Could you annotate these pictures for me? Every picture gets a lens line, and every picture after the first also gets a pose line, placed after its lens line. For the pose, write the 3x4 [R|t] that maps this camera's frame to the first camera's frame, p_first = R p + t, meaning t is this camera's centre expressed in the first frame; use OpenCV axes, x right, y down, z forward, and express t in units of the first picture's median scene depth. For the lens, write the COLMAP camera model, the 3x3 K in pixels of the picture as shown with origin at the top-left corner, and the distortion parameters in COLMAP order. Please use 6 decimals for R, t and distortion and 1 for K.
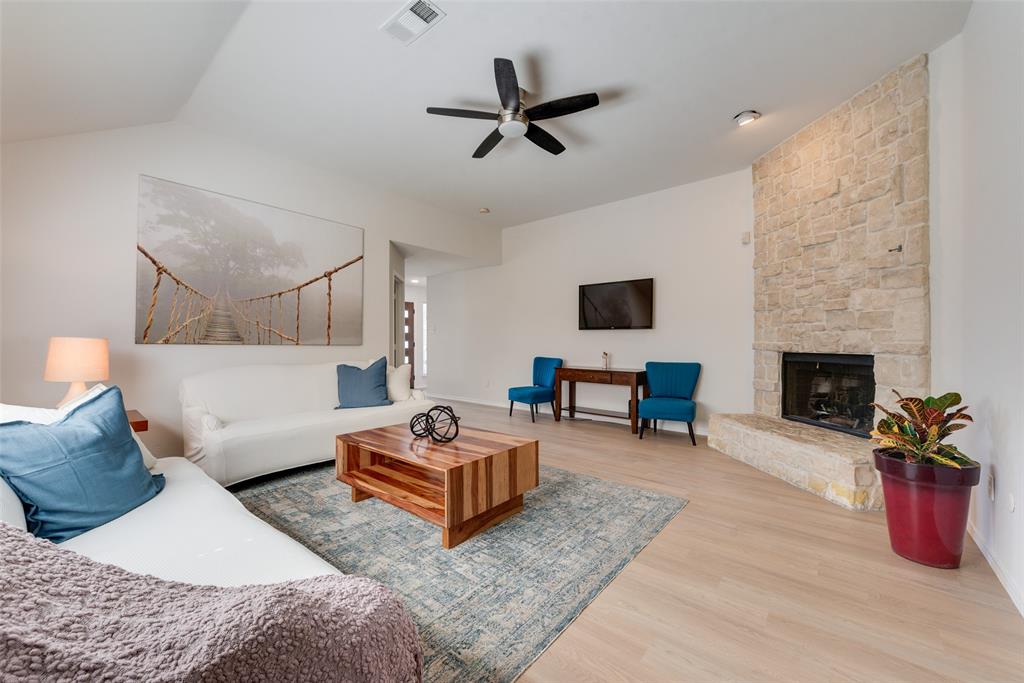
lens RADIAL K [[397.8, 0, 511.0], [0, 397.8, 341.0], [0, 0, 1]] dist [0.001313, 0.000178]
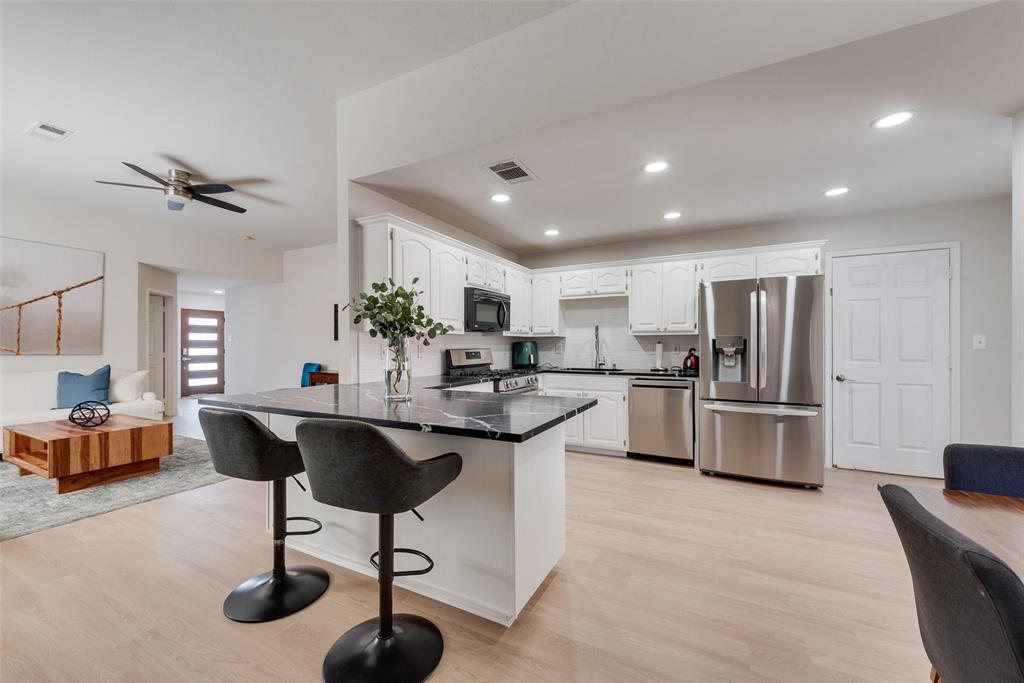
lens RADIAL K [[397.8, 0, 515.1], [0, 397.8, 343.9], [0, 0, 1]] dist [0.001313, 0.000178]
pose [[0.974959, 0.003616, 0.222355, 0.785603], [-0.003486, 0.999993, -0.000975, -0.034162], [-0.222357, 0.000176, 0.974965, -0.566188]]
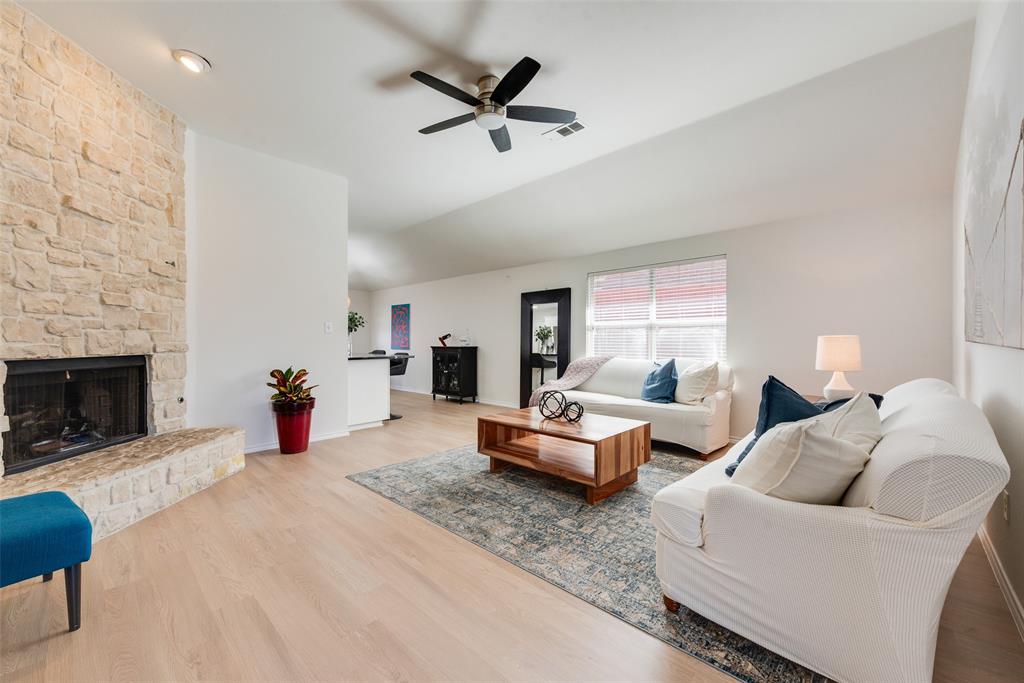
lens RADIAL K [[397.8, 0, 508.4], [0, 397.8, 340.6], [0, 0, 1]] dist [0.001313, 0.000178]
pose [[-0.997962, 0.007352, 0.063392, -0.091368], [0.007270, 0.999972, -0.001533, 0.005650], [-0.063401, -0.001069, -0.997988, 1.859271]]
